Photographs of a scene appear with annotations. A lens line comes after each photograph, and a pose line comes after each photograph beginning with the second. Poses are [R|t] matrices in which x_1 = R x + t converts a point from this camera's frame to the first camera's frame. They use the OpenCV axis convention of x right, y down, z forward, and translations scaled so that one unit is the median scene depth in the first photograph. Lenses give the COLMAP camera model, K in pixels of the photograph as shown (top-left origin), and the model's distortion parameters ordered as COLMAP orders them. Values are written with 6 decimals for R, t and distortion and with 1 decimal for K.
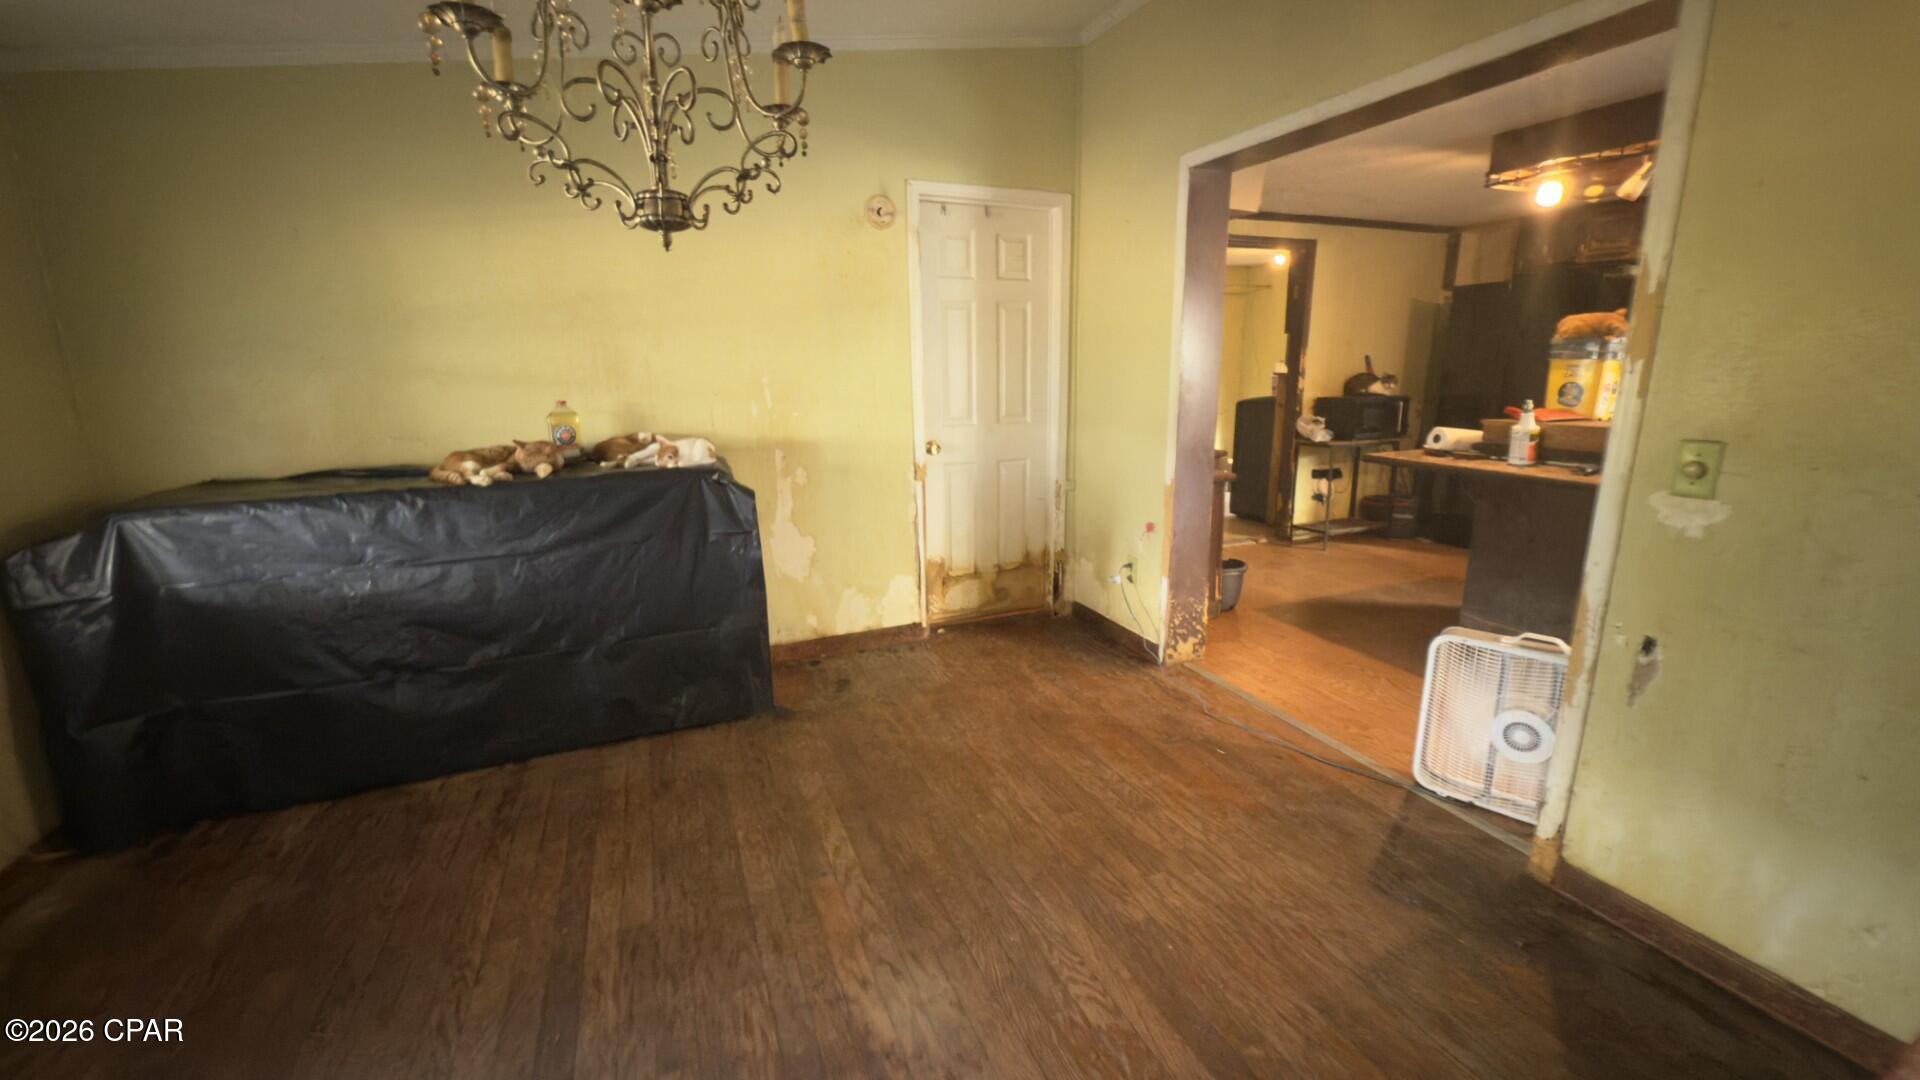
lens RADIAL K [[767.4, 0, 962.7], [0, 767.4, 538.3], [0, 0, 1]] dist [-0.000723, 0.000361]
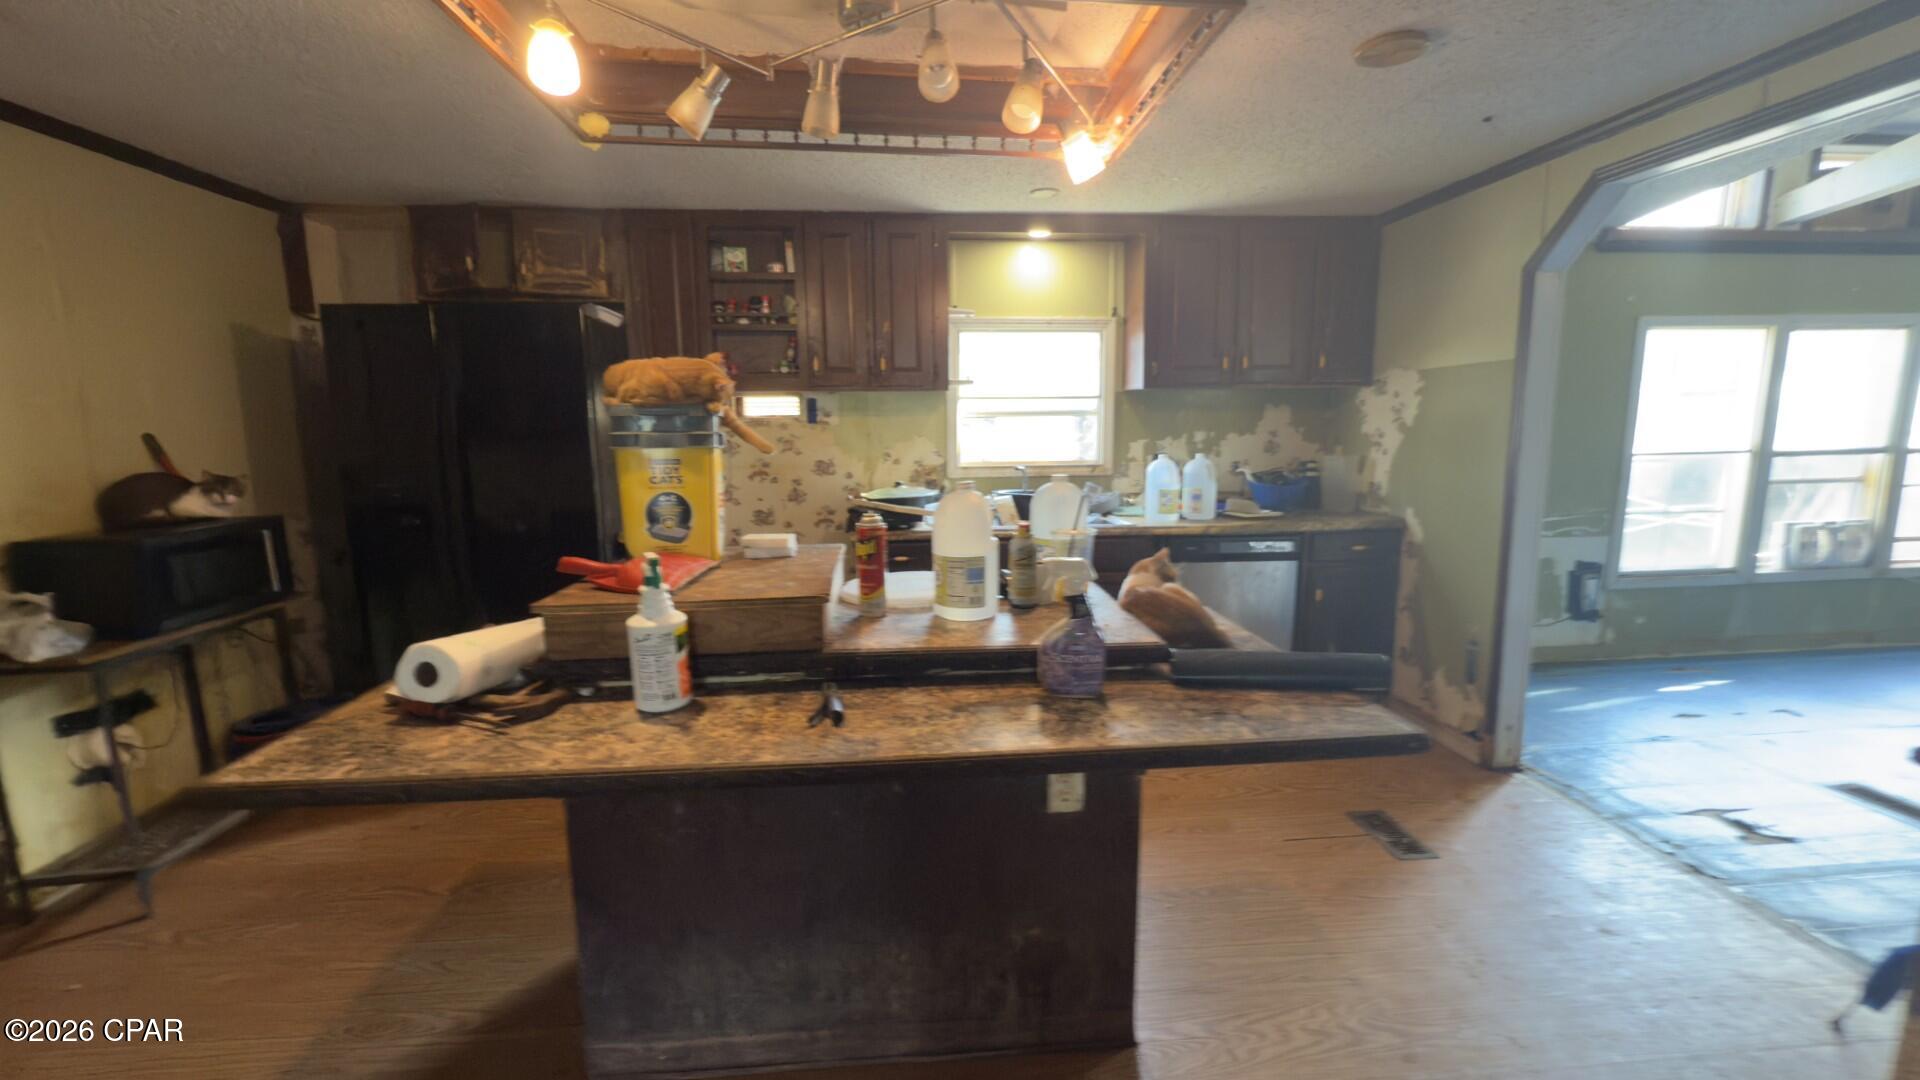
lens RADIAL K [[767.4, 0, 959.8], [0, 767.4, 531.8], [0, 0, 1]] dist [-0.000723, 0.000361]
pose [[0.306707, -0.132570, 0.942527, 0.246501], [0.219431, 0.973426, 0.065511, -0.109886], [-0.926165, 0.186727, 0.327646, 0.430694]]
